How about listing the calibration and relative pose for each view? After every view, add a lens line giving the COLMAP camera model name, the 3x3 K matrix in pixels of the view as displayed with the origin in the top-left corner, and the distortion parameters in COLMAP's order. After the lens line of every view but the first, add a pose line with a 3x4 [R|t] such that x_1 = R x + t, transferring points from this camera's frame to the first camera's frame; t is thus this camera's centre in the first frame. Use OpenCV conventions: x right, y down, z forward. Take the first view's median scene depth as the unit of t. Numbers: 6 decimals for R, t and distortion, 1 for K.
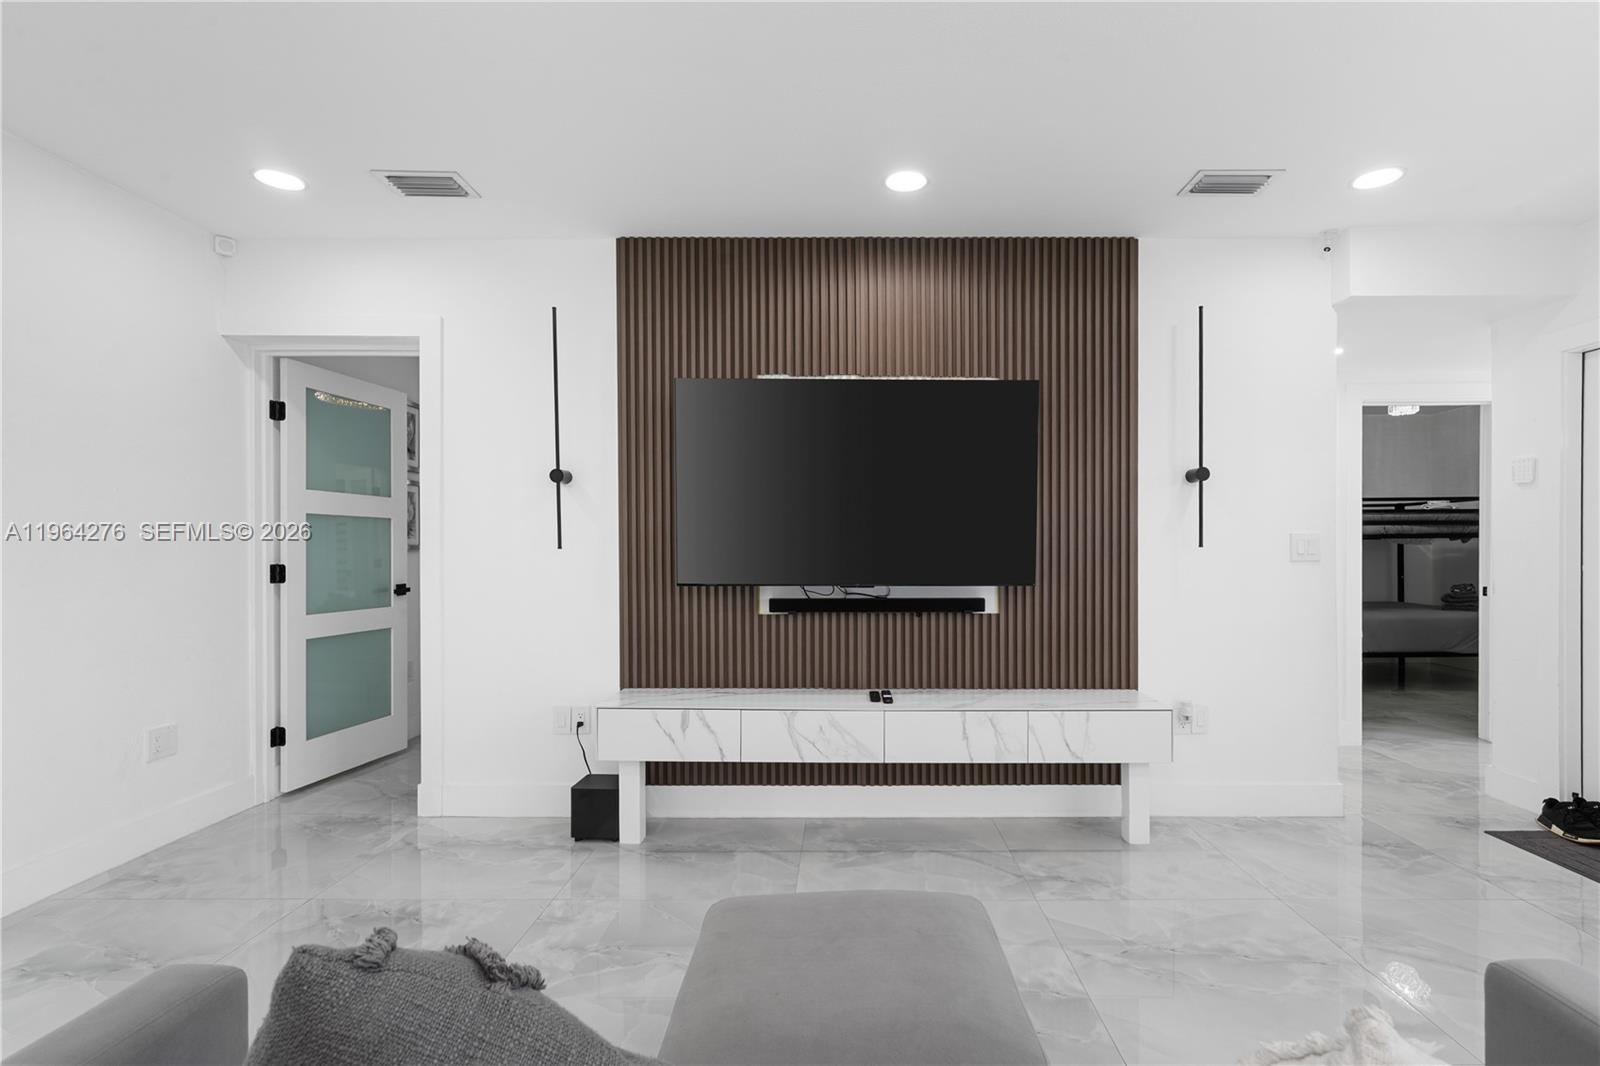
lens RADIAL K [[740.0, 0, 844.1], [0, 740.0, 553.0], [0, 0, 1]] dist [0.000892, 0.000412]
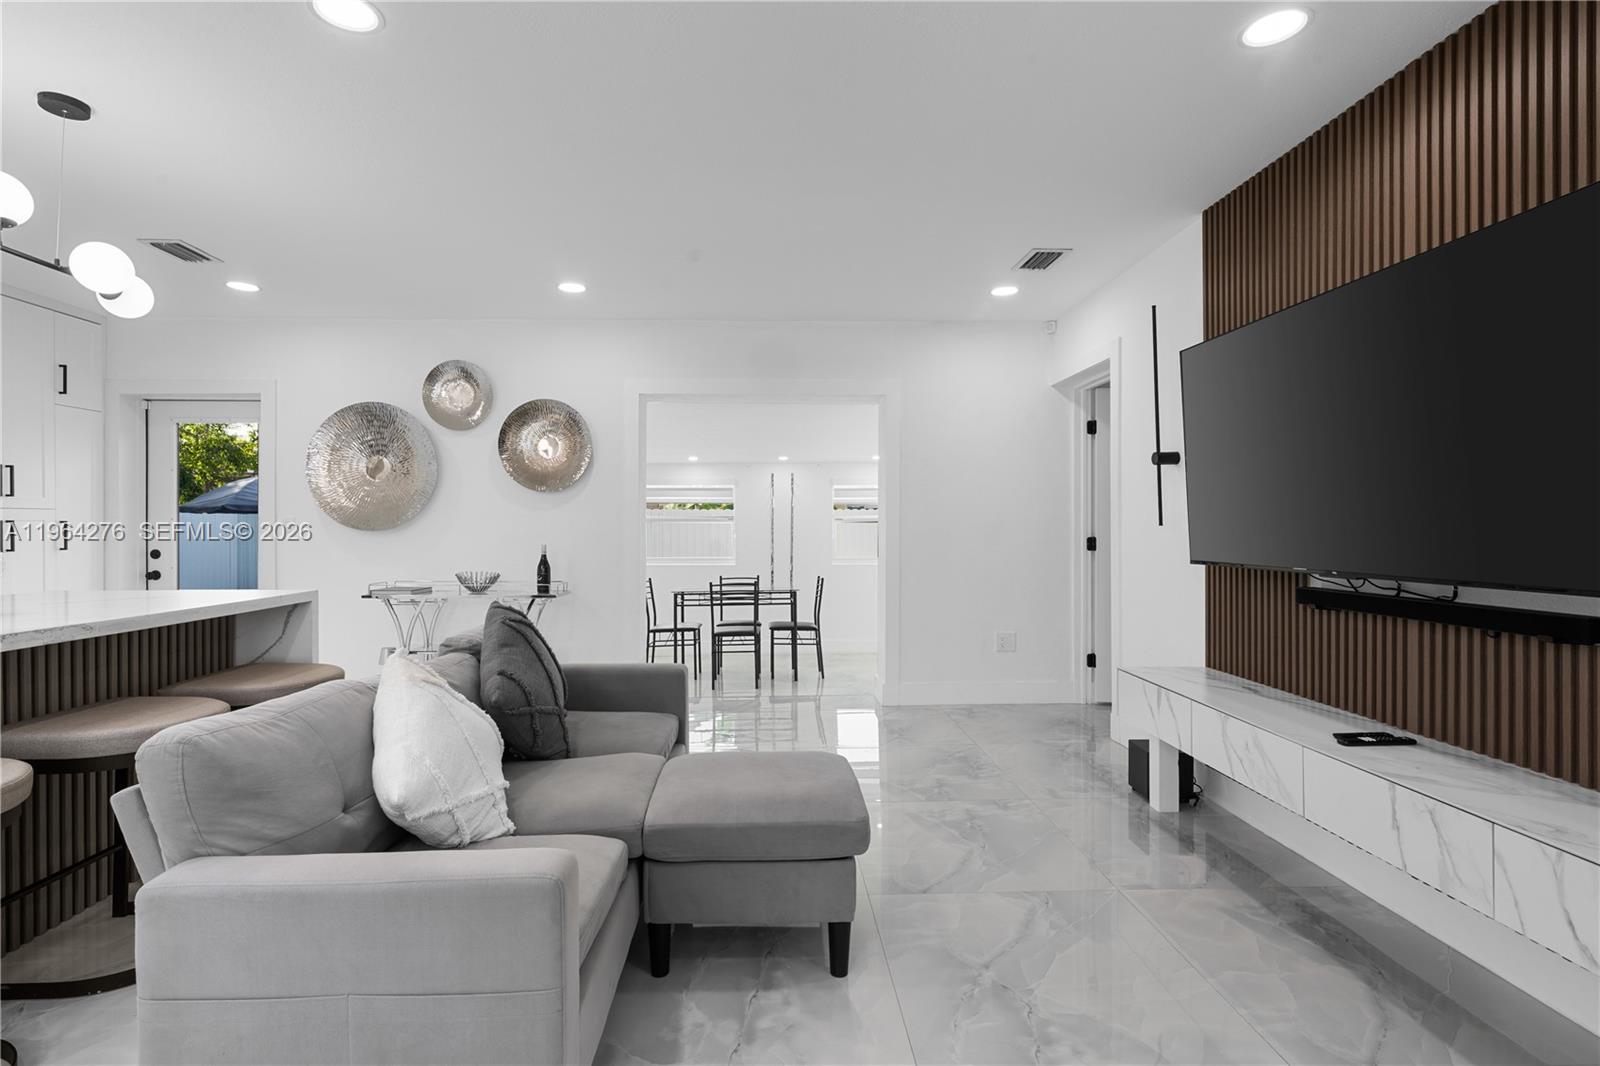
lens RADIAL K [[752.2, 0, 800.0], [0, 752.2, 533.0], [0, 0, 1]] dist [0.001349, 0.000291]
pose [[0.052077, 0.007869, -0.998612, 0.678274], [-0.005596, 0.999956, 0.007588, -0.000206], [0.998627, 0.005193, 0.052119, 0.408216]]
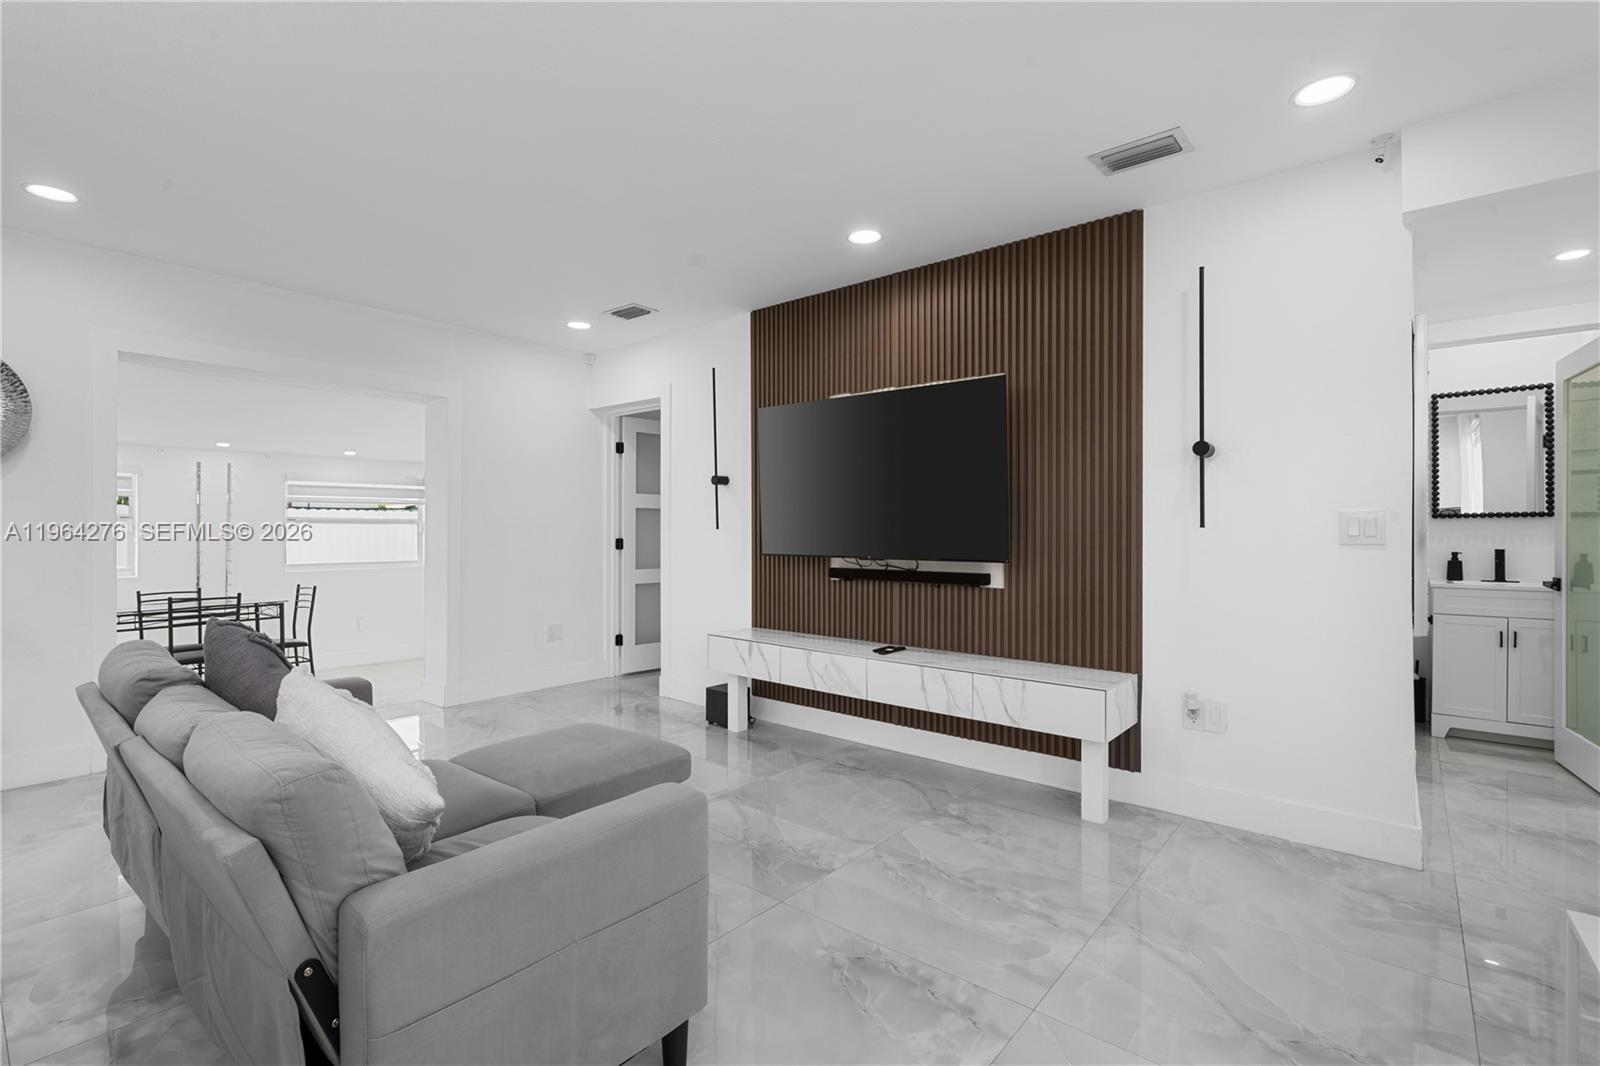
lens RADIAL K [[716.2, 0, 800.0], [0, 716.2, 533.0], [0, 0, 1]] dist [0.001017, 0.000843]
pose [[0.772885, 0.003754, -0.634535, 0.647701], [-0.006662, 0.999975, -0.002199, 0.004264], [0.634511, 0.005926, 0.772891, -0.007721]]
